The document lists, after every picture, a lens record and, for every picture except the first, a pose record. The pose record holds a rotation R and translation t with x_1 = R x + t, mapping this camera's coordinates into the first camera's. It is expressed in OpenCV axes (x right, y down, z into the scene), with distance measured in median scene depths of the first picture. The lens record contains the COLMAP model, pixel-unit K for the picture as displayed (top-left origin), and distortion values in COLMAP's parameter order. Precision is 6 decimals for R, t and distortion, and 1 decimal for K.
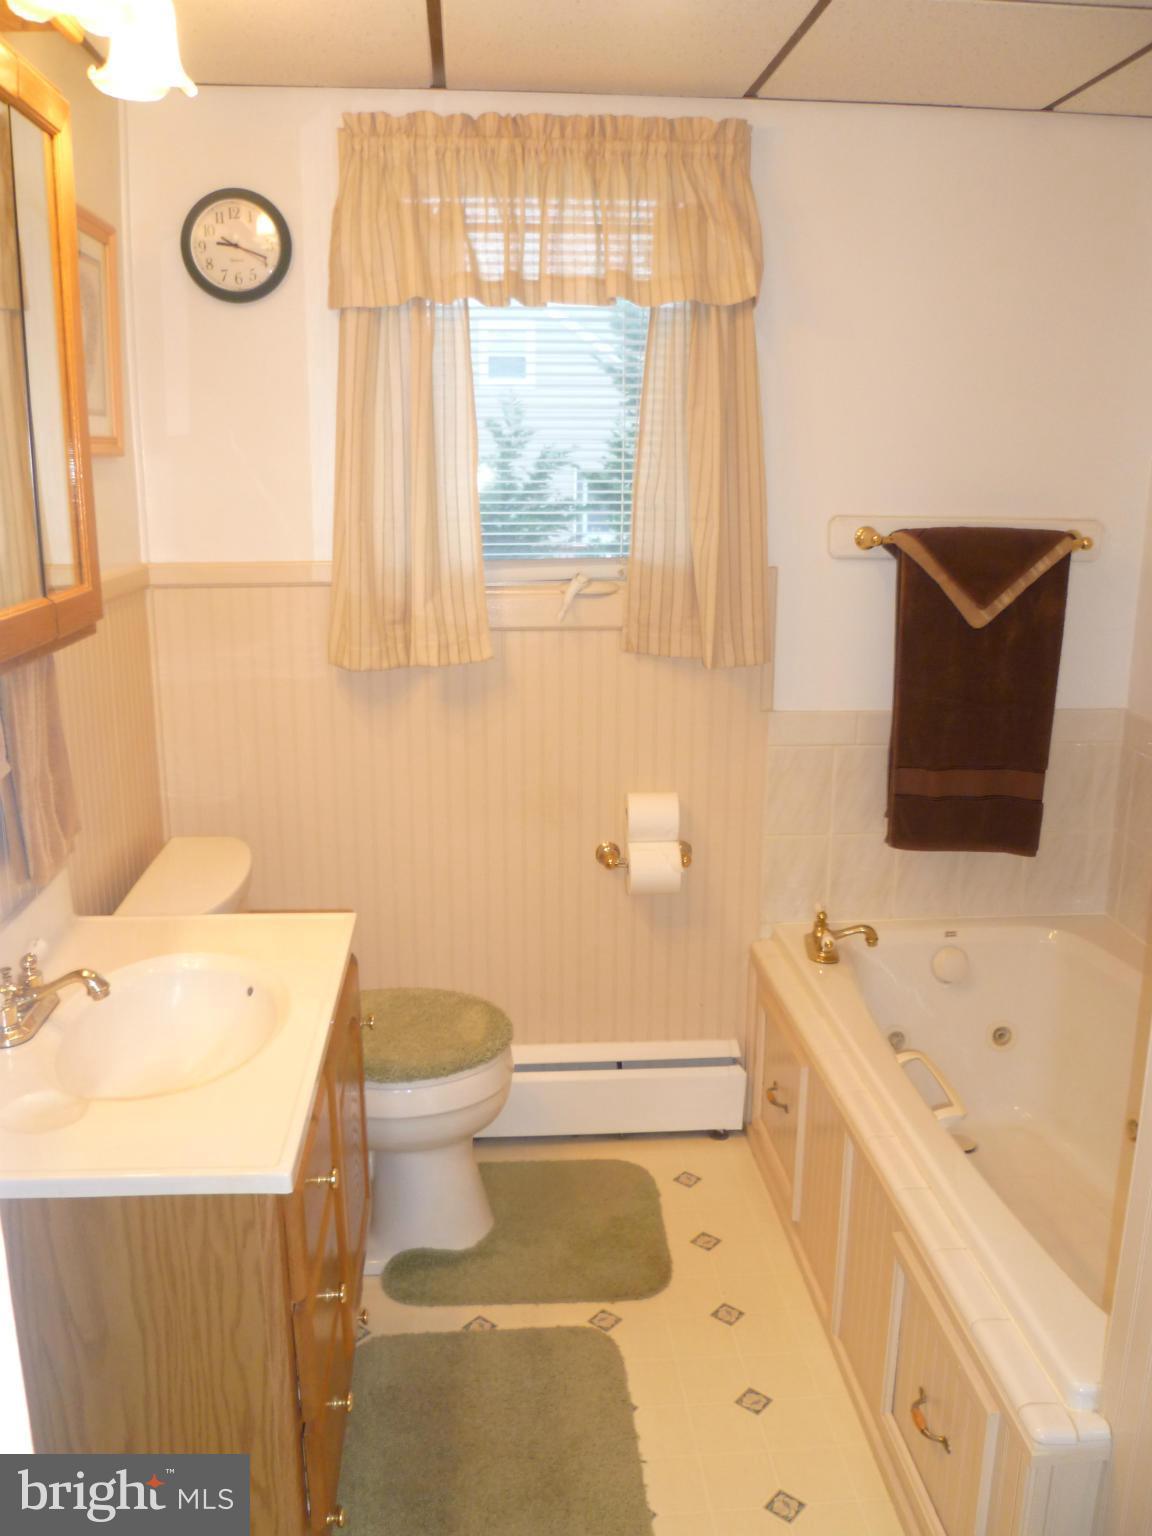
lens RADIAL K [[1267.1, 0, 576.0], [0, 1267.1, 768.0], [0, 0, 1]] dist [-0.086282, 0.015387]
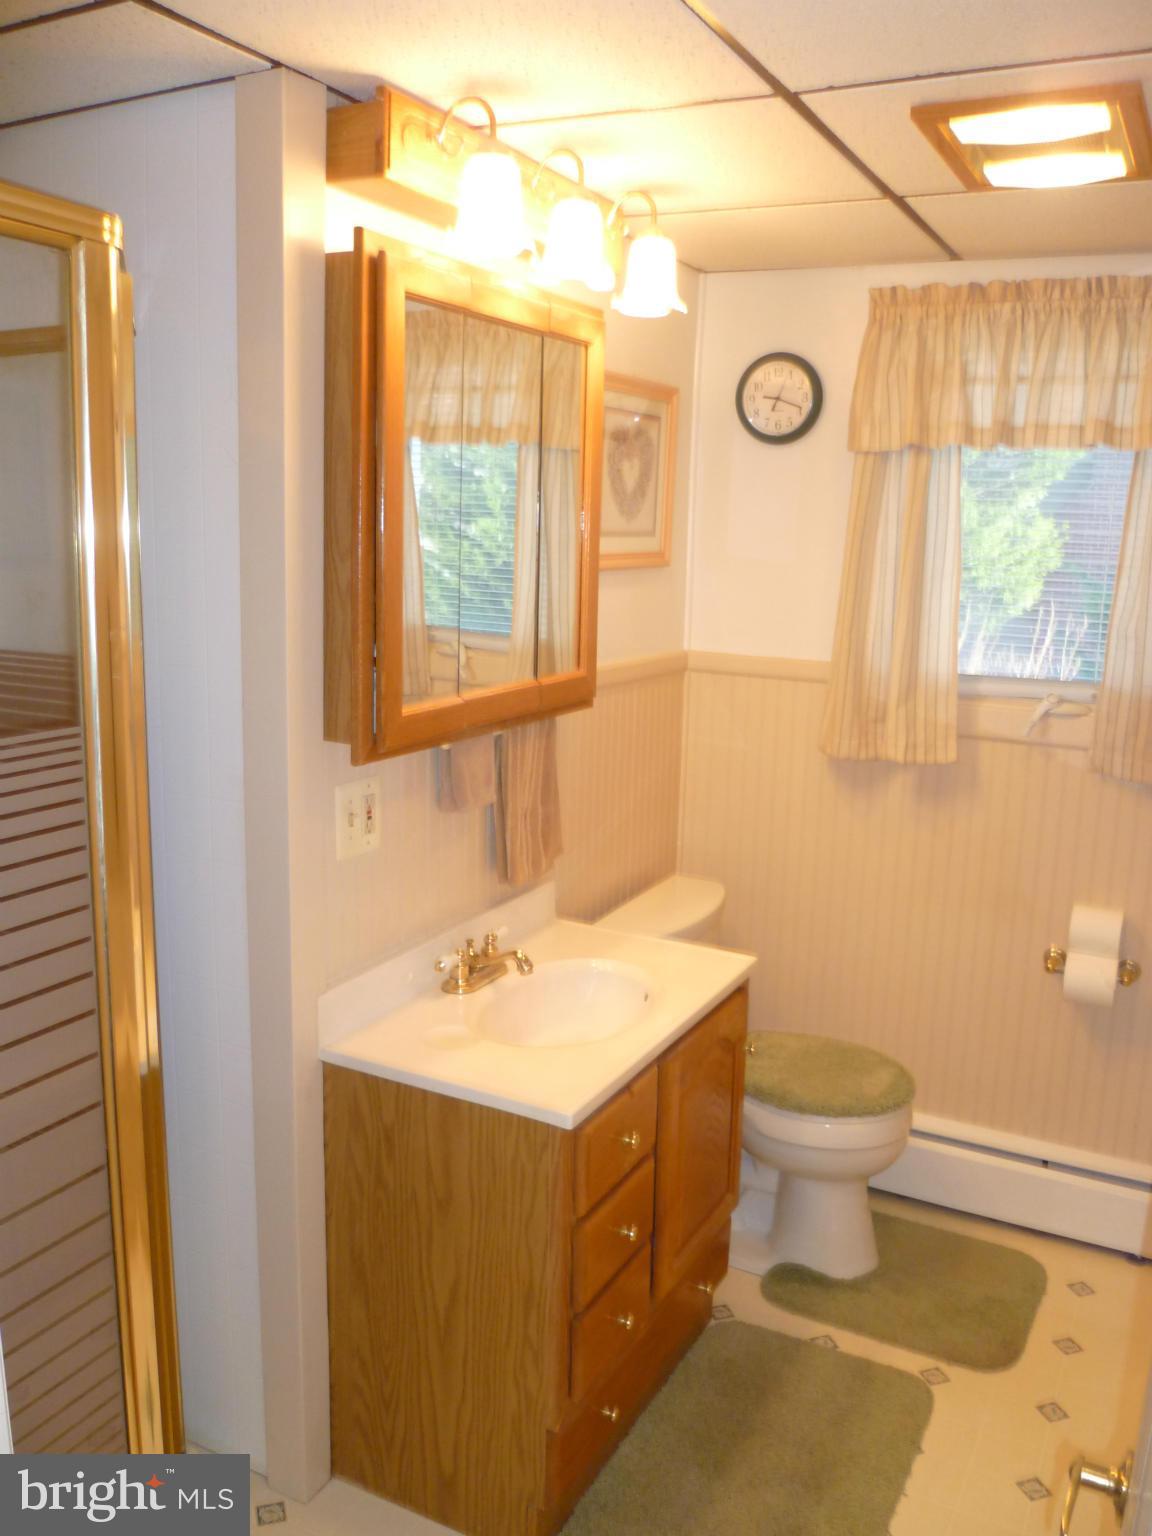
lens RADIAL K [[1267.1, 0, 576.0], [0, 1267.1, 768.0], [0, 0, 1]] dist [-0.086282, 0.015387]
pose [[0.845337, 0.122894, -0.519906, 0.244816], [-0.149156, 0.988775, -0.008795, -0.023811], [0.512989, 0.084982, 0.854178, -0.119234]]
